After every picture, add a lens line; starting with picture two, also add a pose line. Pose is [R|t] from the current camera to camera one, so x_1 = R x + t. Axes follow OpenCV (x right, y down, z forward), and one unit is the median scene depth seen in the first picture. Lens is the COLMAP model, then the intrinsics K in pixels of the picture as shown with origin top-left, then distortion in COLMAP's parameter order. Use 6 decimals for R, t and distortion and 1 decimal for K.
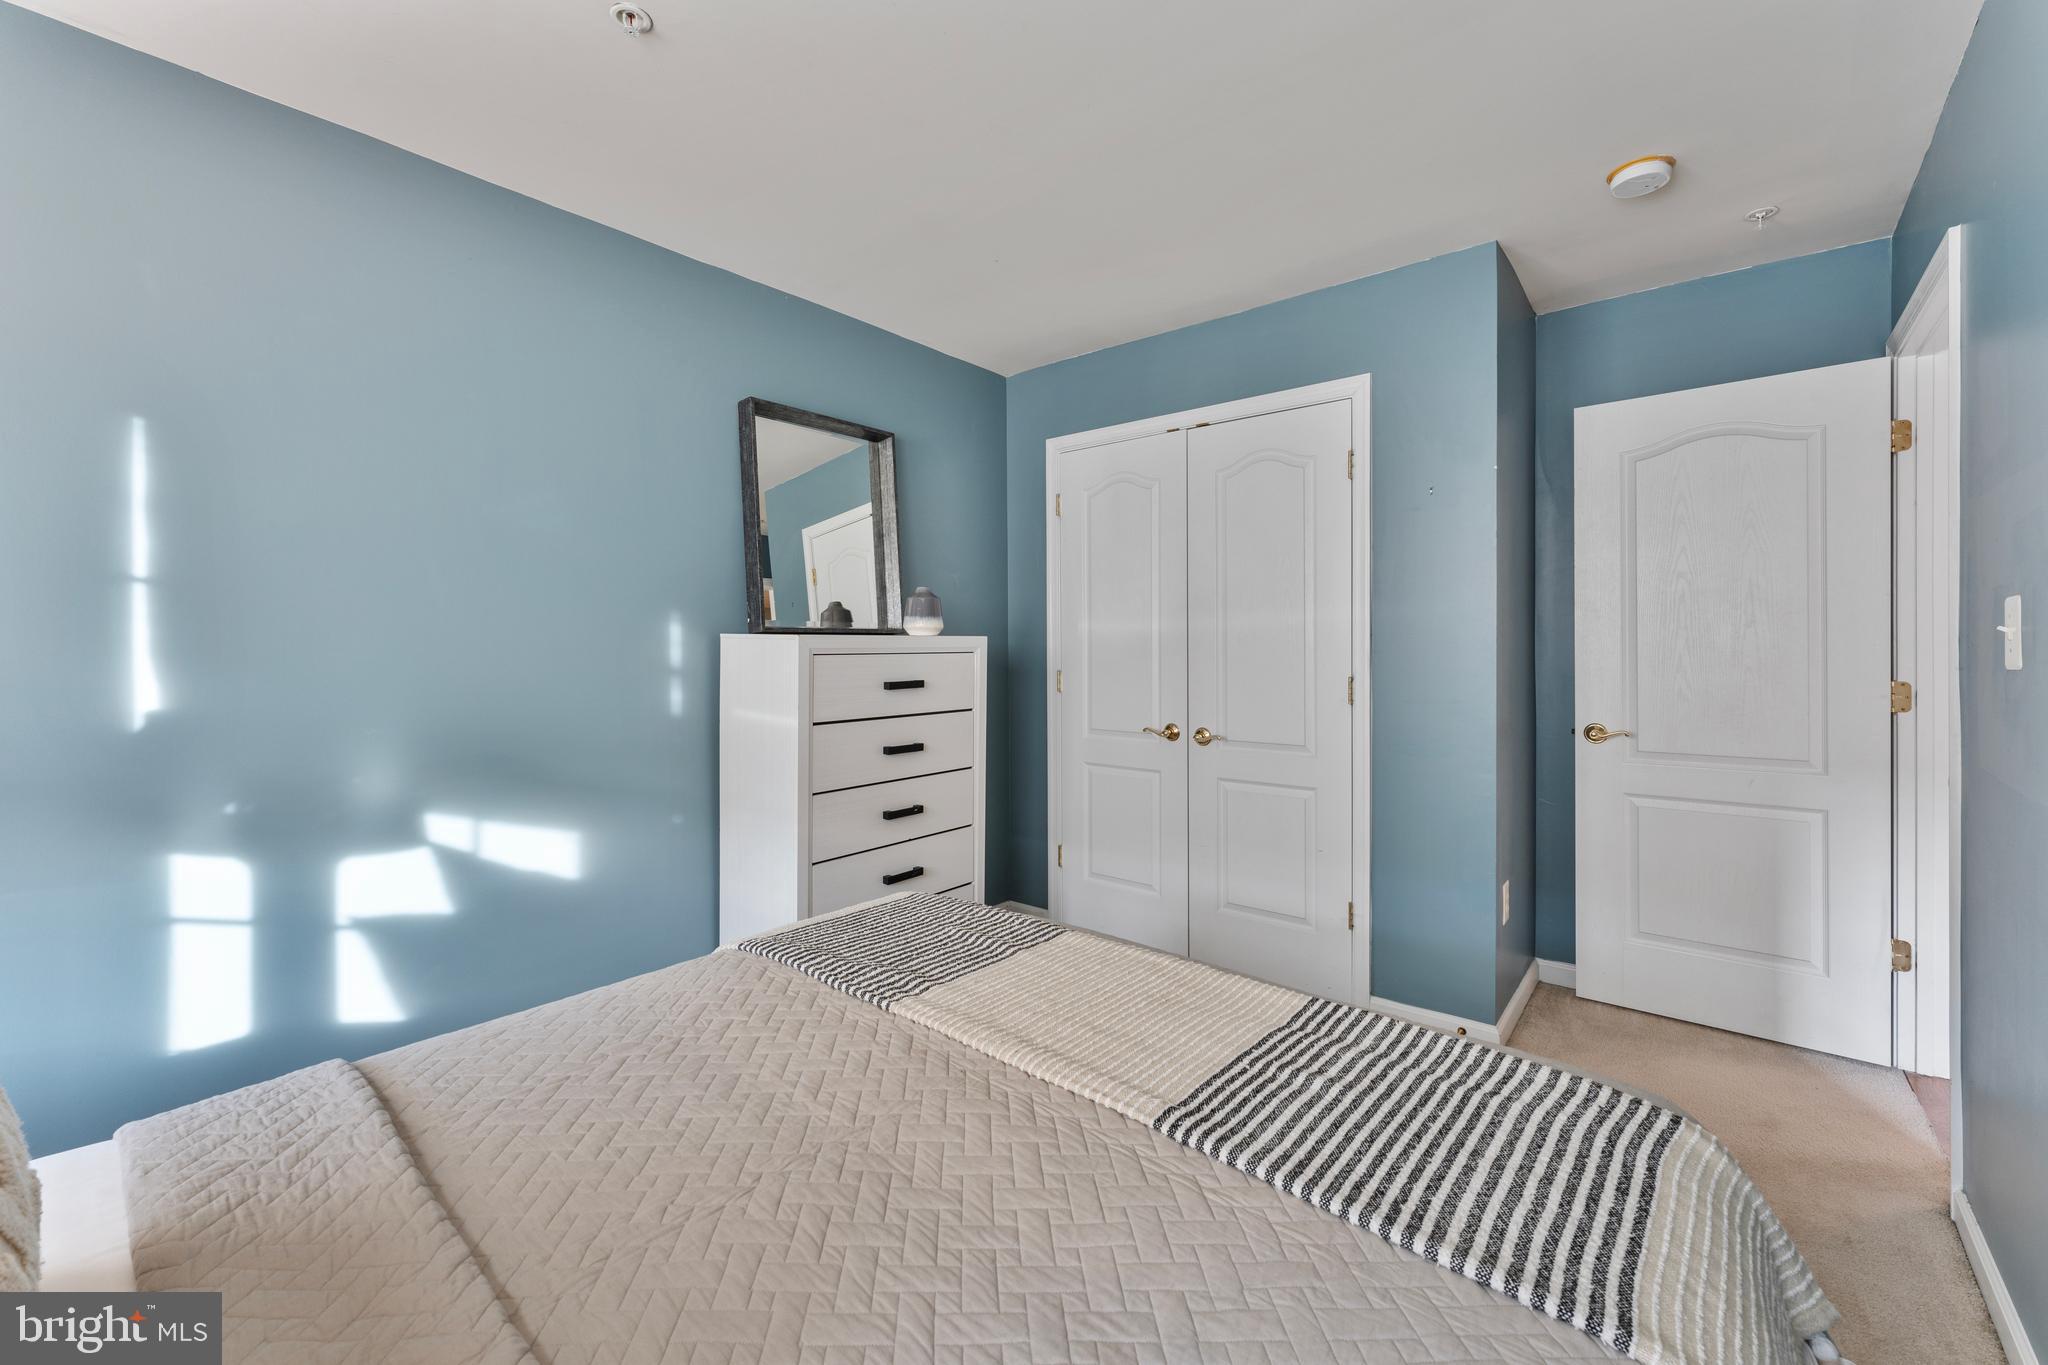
lens RADIAL K [[823.5, 0, 985.8], [0, 823.5, 652.8], [0, 0, 1]] dist [0.001521, -0.000062]
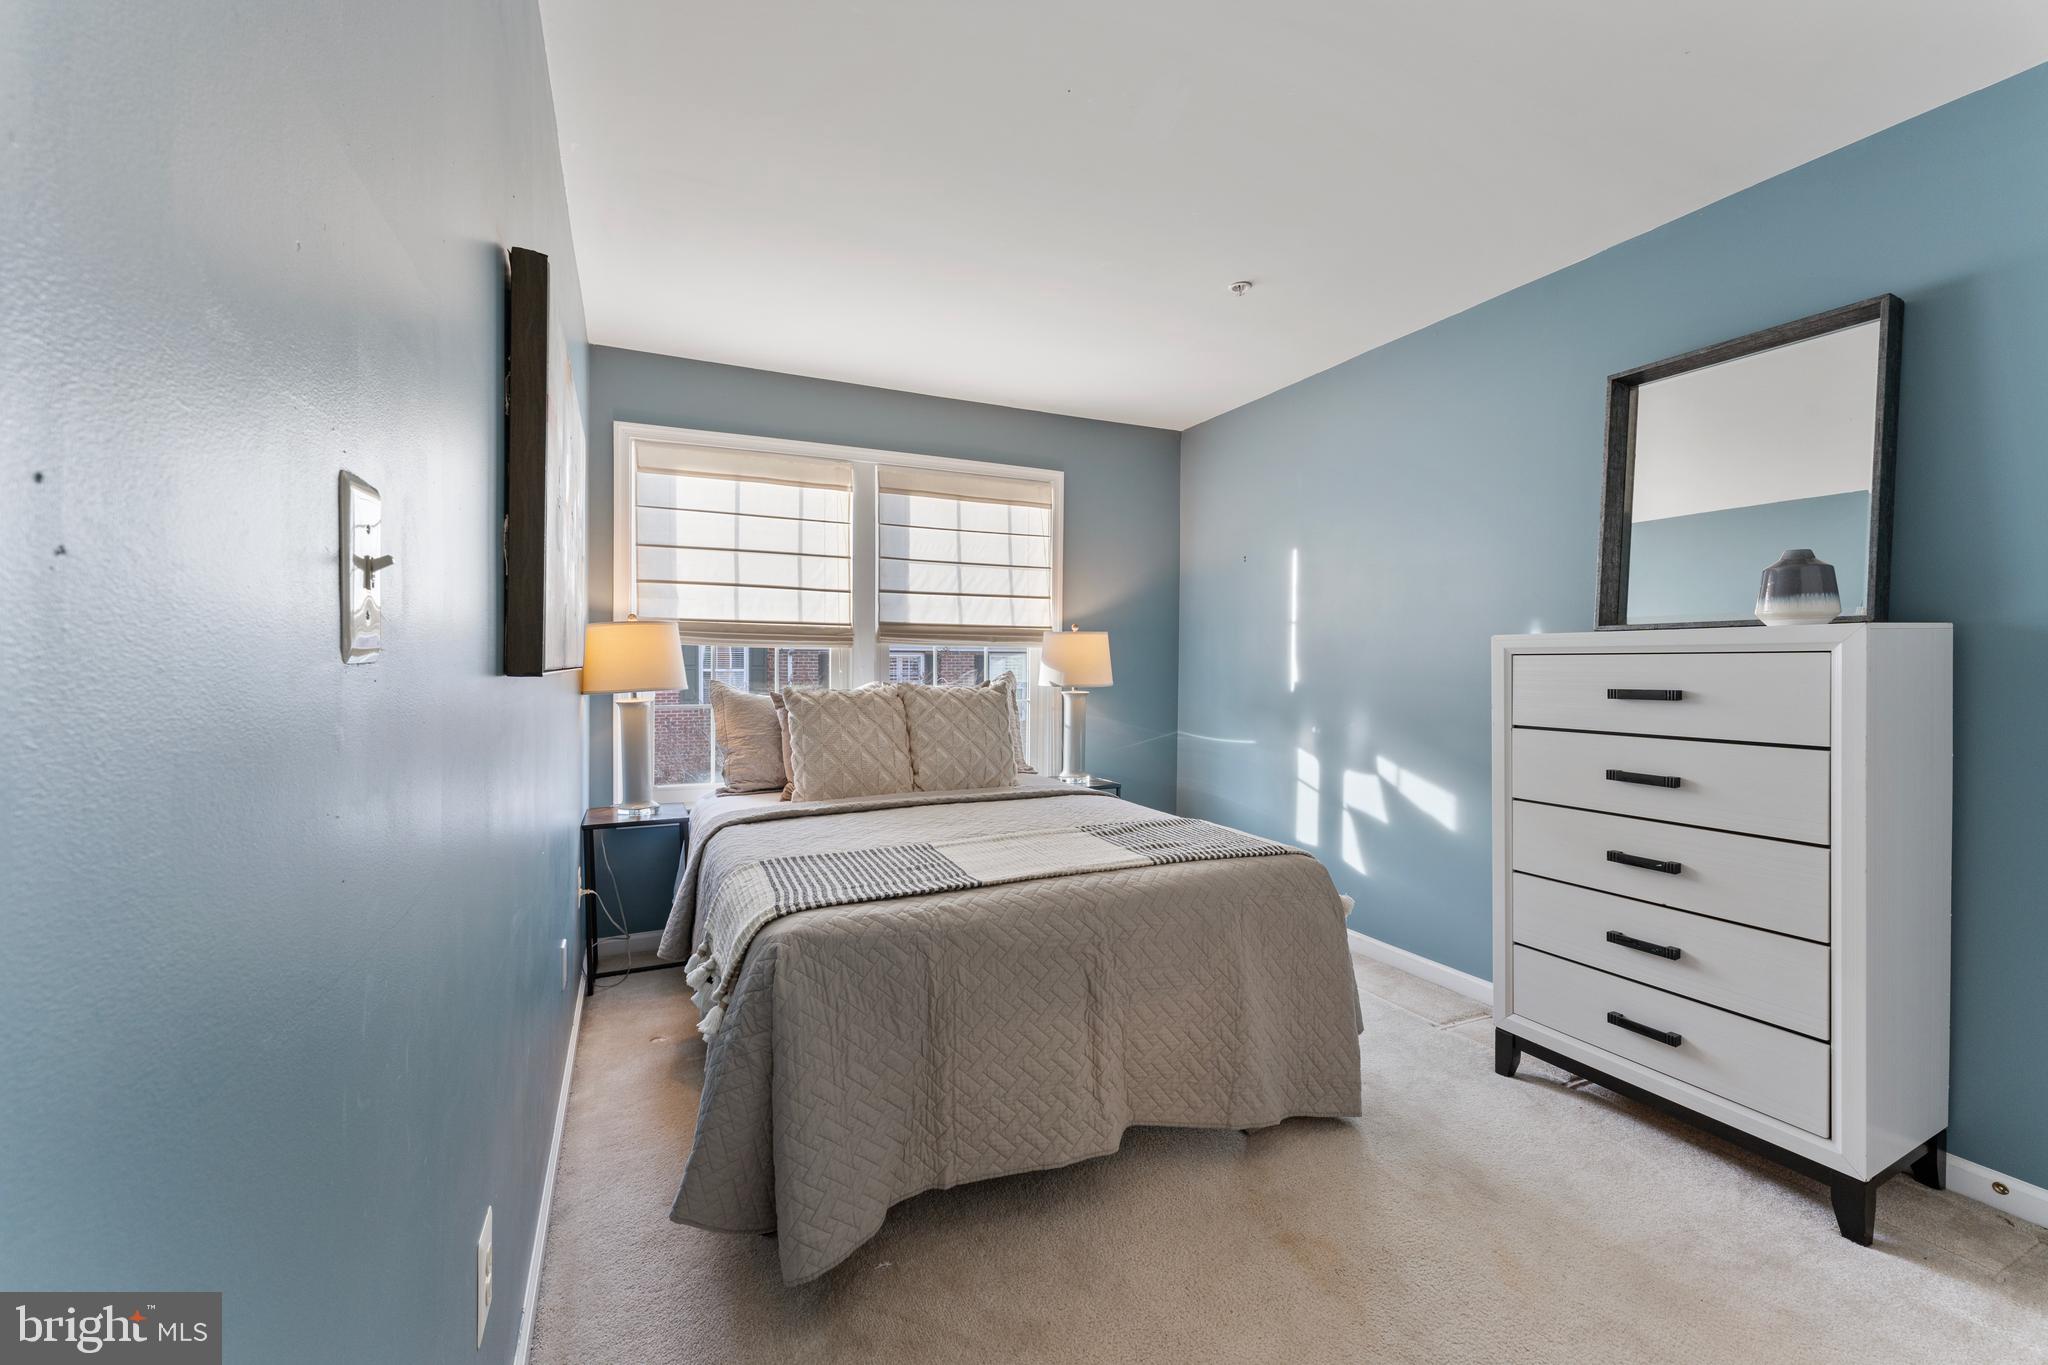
lens RADIAL K [[823.5, 0, 1017.7], [0, 823.5, 666.3], [0, 0, 1]] dist [0.001521, -0.000062]
pose [[-0.401593, 0.003559, -0.915811, 0.783291], [-0.009243, 0.999926, 0.007939, 0.010742], [0.915772, 0.011654, -0.401530, 0.729490]]
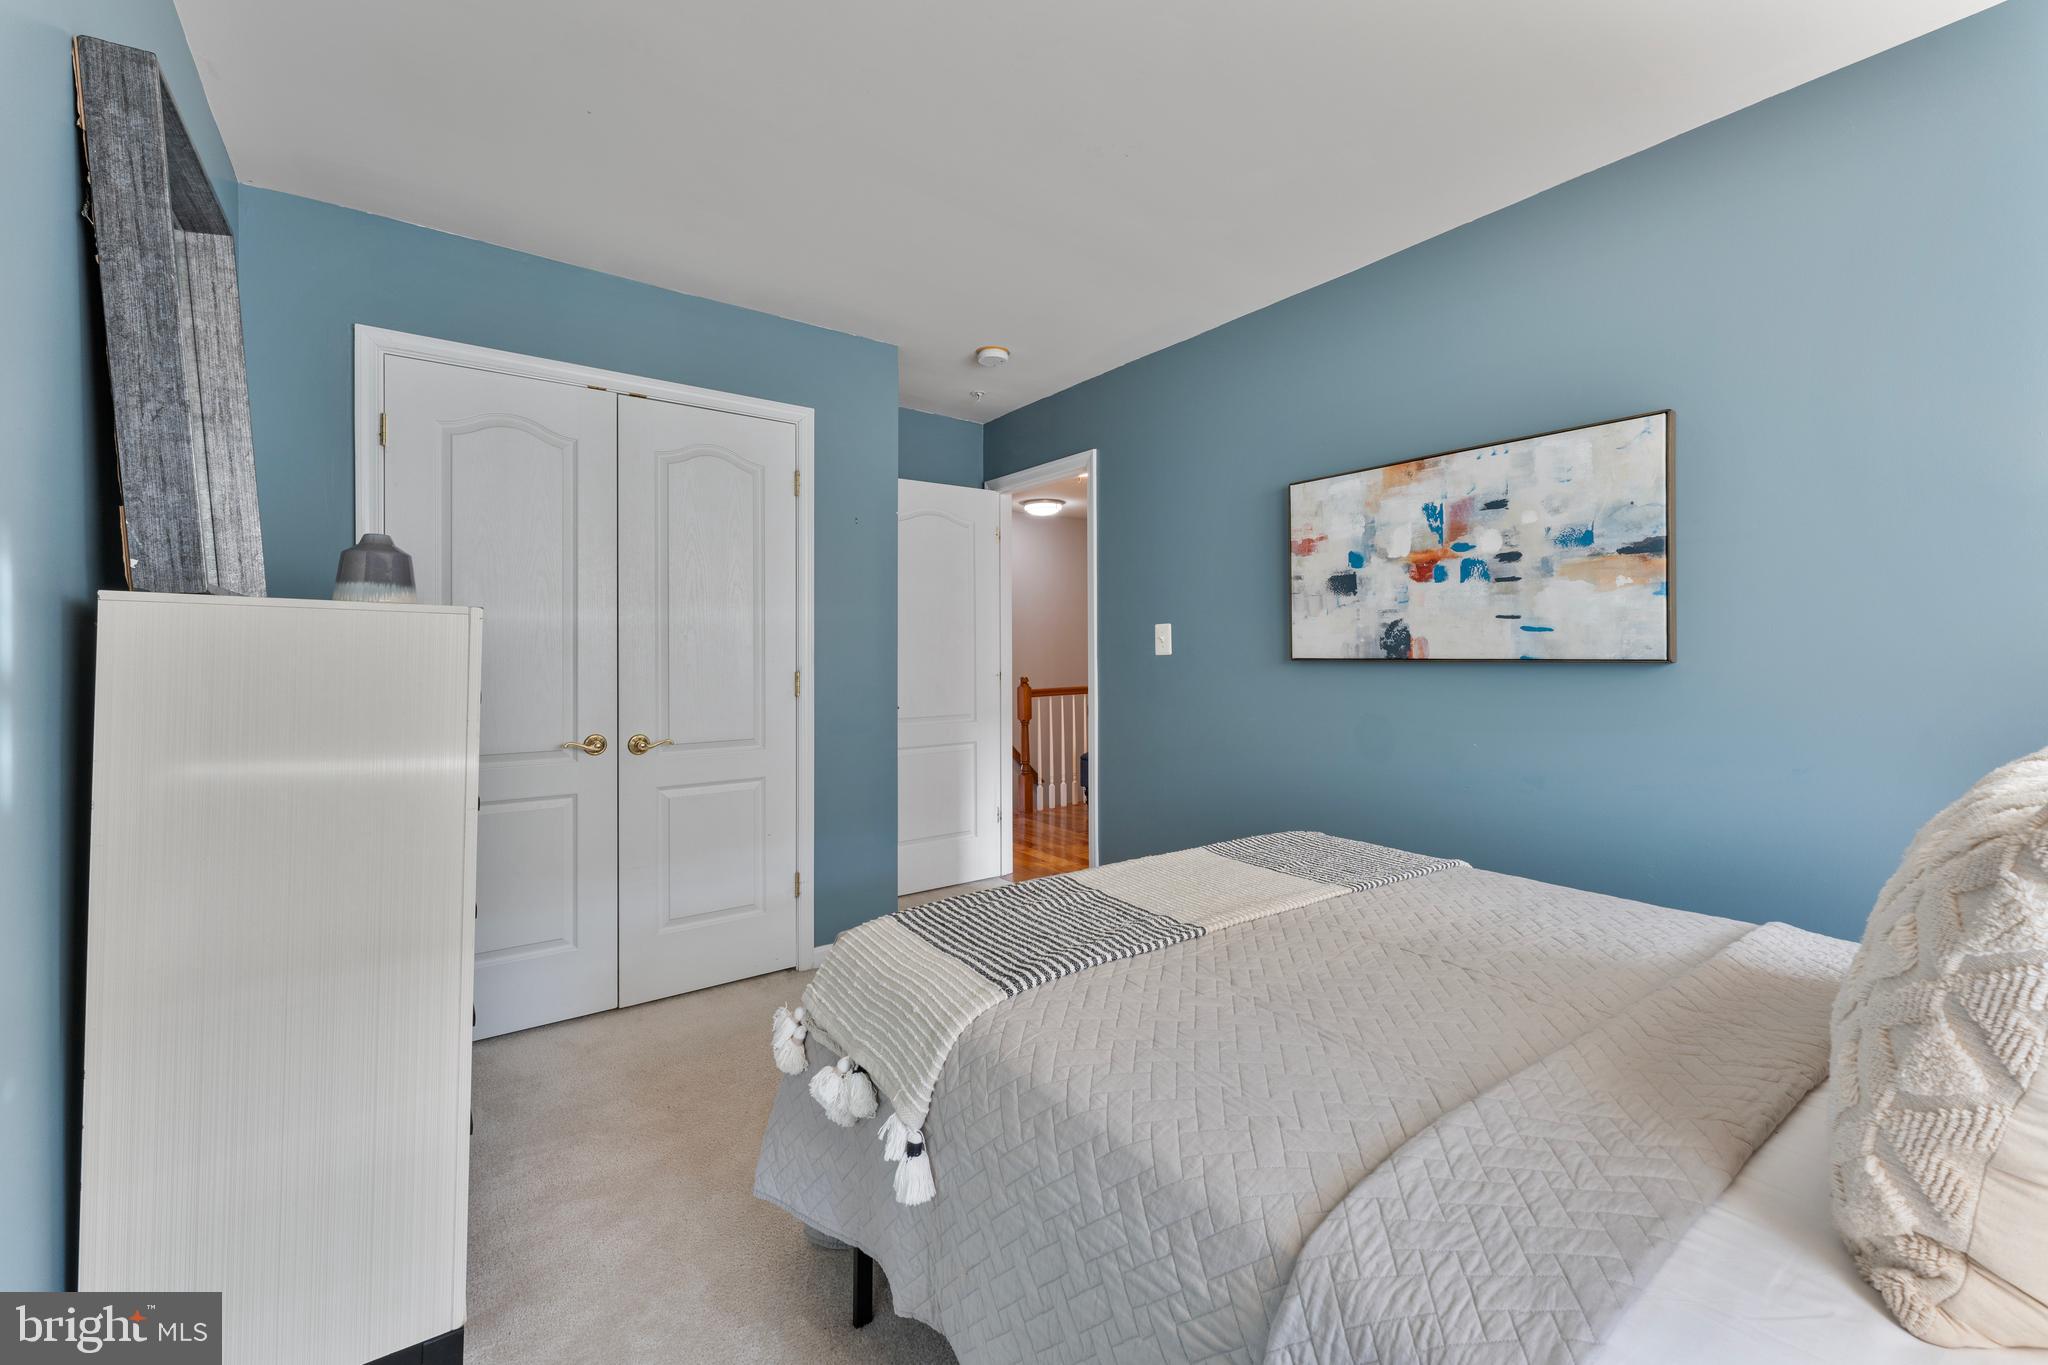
lens RADIAL K [[823.5, 0, 1048.0], [0, 823.5, 650.1], [0, 0, 1]] dist [0.001521, -0.000062]
pose [[0.207856, 0.007573, 0.978130, -0.676201], [0.006539, 0.999937, -0.009132, 0.014659], [-0.978138, 0.008294, 0.207794, 0.498463]]
